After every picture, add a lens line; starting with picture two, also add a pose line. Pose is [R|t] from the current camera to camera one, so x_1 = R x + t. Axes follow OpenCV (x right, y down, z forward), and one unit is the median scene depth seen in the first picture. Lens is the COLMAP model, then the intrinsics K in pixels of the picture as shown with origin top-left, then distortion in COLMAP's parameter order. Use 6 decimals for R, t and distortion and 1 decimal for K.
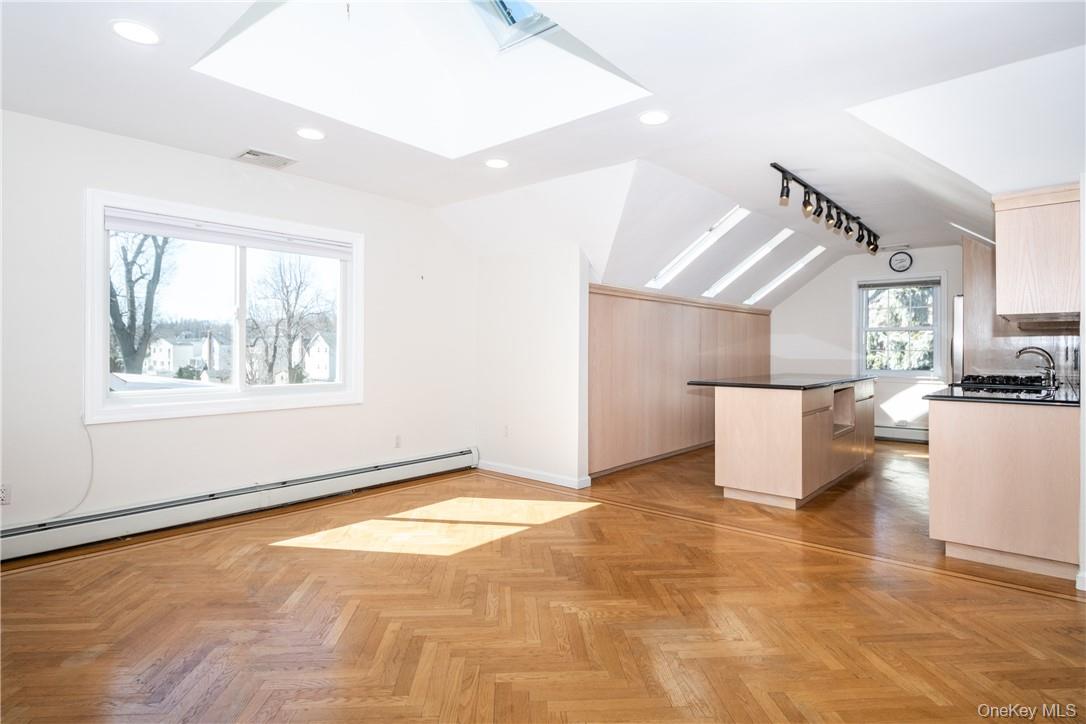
lens RADIAL K [[595.4, 0, 561.2], [0, 595.4, 359.5], [0, 0, 1]] dist [0.001259, -0.000839]
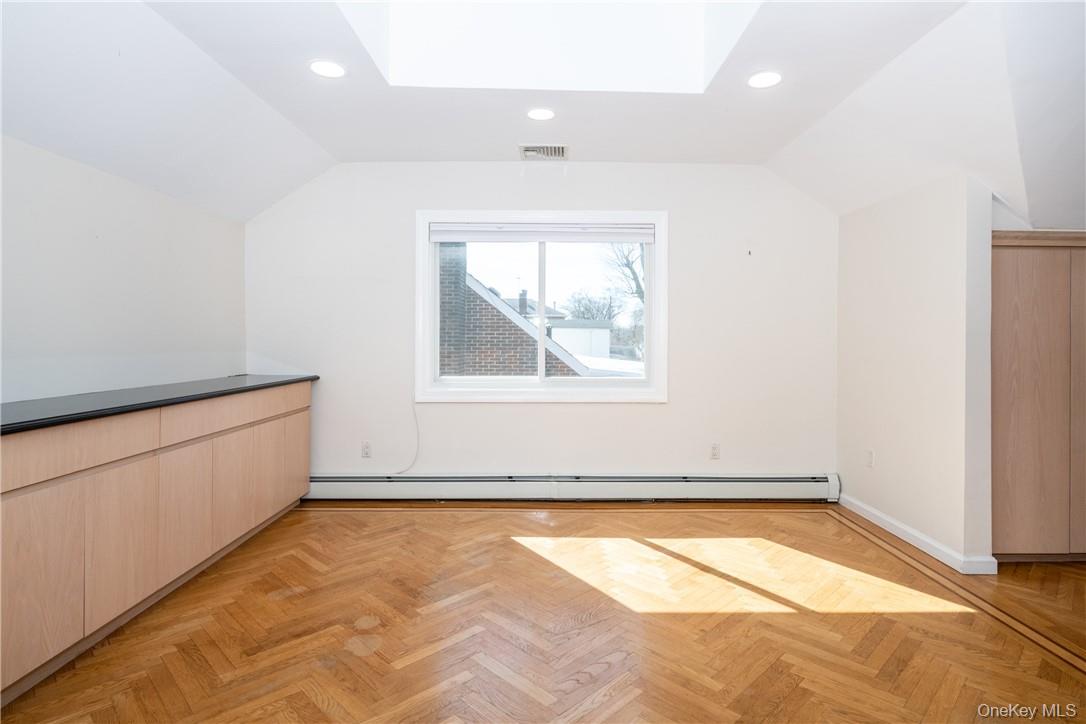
lens RADIAL K [[595.9, 0, 537.4], [0, 595.9, 343.1], [0, 0, 1]] dist [0.001007, -0.003843]
pose [[0.641093, 0.004134, -0.767452, 0.271557], [-0.015359, 0.999854, -0.007445, -0.006524], [0.767309, 0.016560, 0.641063, 0.352431]]
